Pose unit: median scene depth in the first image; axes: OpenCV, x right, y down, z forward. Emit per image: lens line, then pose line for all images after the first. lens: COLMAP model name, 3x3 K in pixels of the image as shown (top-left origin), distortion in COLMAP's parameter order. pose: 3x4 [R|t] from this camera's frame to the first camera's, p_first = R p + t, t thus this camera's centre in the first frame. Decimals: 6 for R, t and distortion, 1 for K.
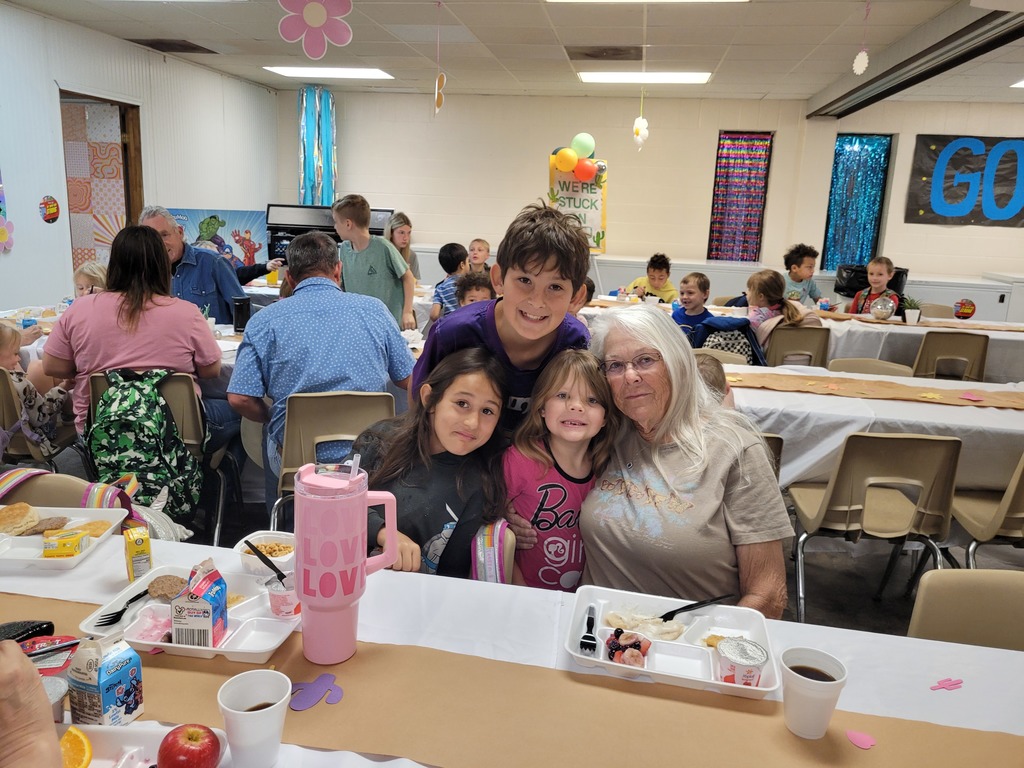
lens RADIAL K [[779.0, 0, 501.1], [0, 779.0, 363.0], [0, 0, 1]] dist [0.044922, -0.047945]
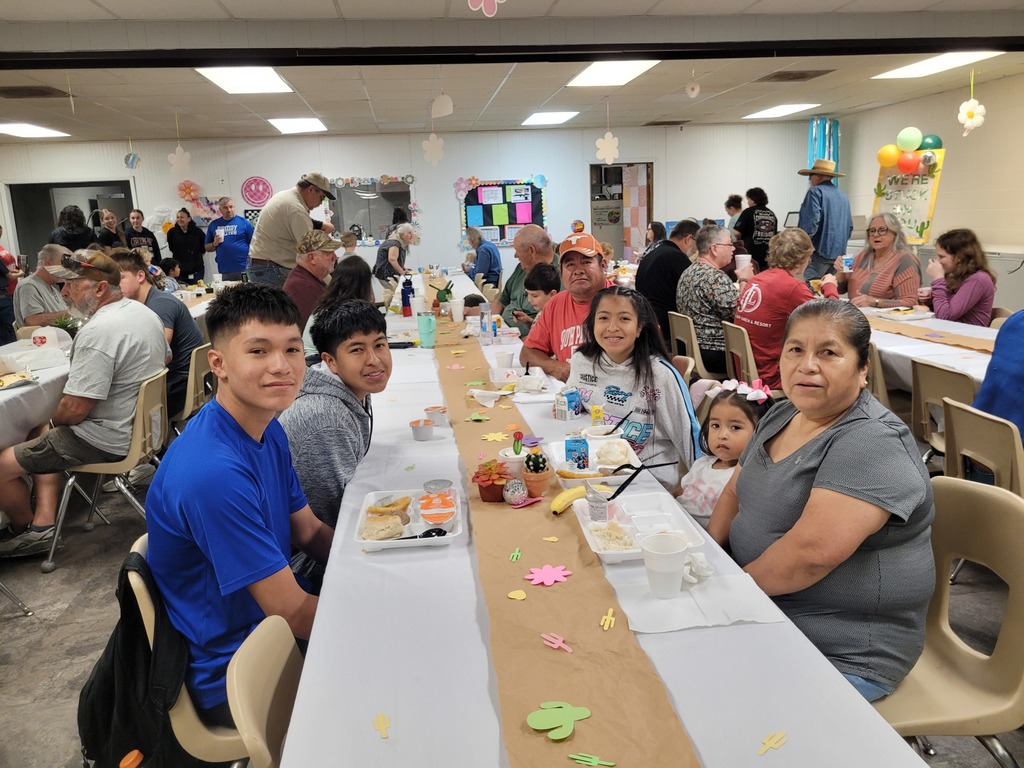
lens RADIAL K [[781.5, 0, 516.9], [0, 781.5, 367.1], [0, 0, 1]] dist [0.038082, -0.032740]
pose [[0.299452, 0.128217, -0.945457, 0.914770], [-0.137670, 0.986366, 0.090161, -0.002976], [0.944127, 0.103162, 0.313021, 0.199636]]
